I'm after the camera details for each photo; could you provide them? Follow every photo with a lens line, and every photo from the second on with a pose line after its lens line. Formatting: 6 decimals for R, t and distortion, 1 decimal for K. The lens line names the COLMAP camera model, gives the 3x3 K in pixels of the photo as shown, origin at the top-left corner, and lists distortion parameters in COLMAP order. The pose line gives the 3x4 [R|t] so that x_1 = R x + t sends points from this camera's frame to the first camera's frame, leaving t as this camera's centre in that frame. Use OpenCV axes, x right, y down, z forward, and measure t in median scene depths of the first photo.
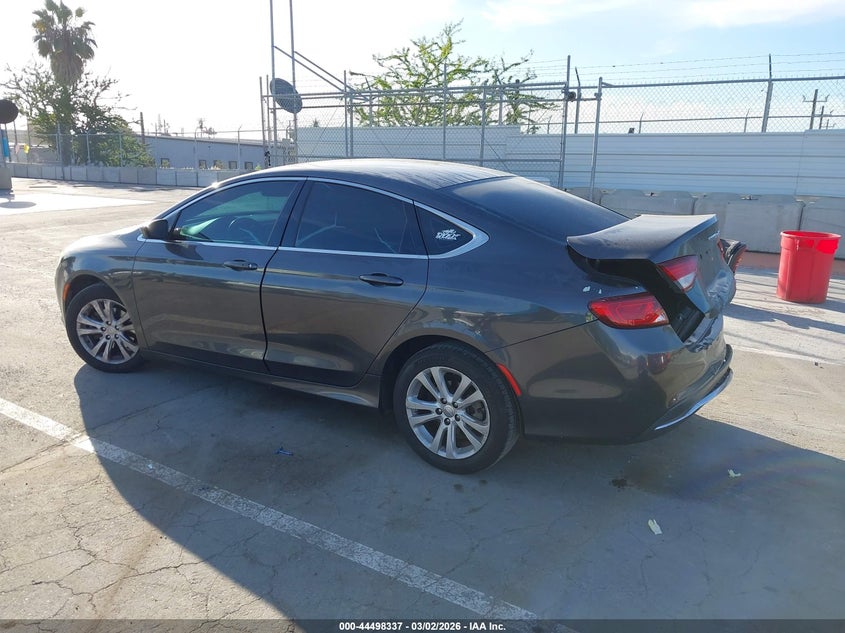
lens RADIAL K [[652.2, 0, 422.5], [0, 652.2, 316.5], [0, 0, 1]] dist [-0.002774, -0.004517]
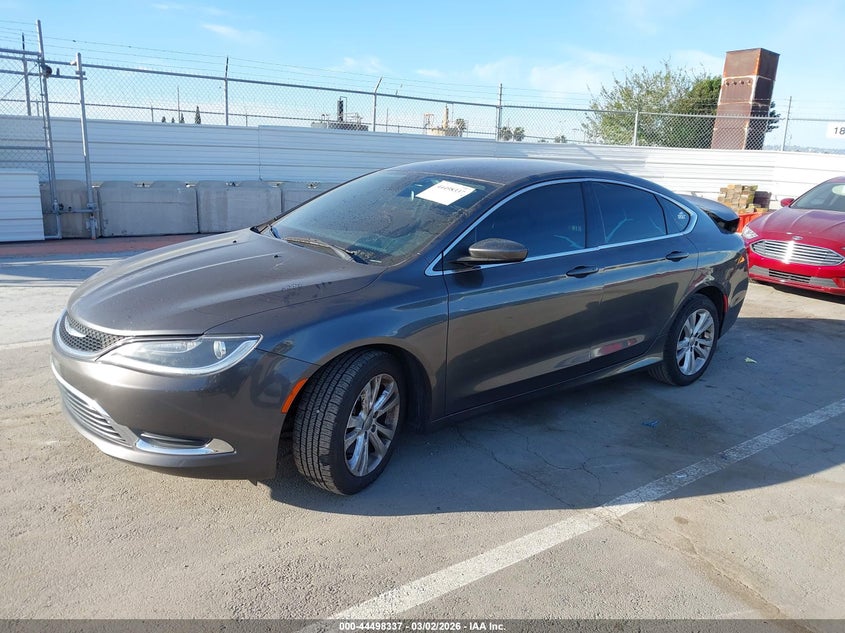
lens RADIAL K [[644.2, 0, 422.5], [0, 644.2, 316.5], [0, 0, 1]] dist [-0.002354, 0.000455]
pose [[0.378683, -0.222165, 0.898467, -0.813710], [0.198478, 0.967671, 0.155624, -0.136914], [-0.903995, 0.119393, 0.410535, 0.541997]]
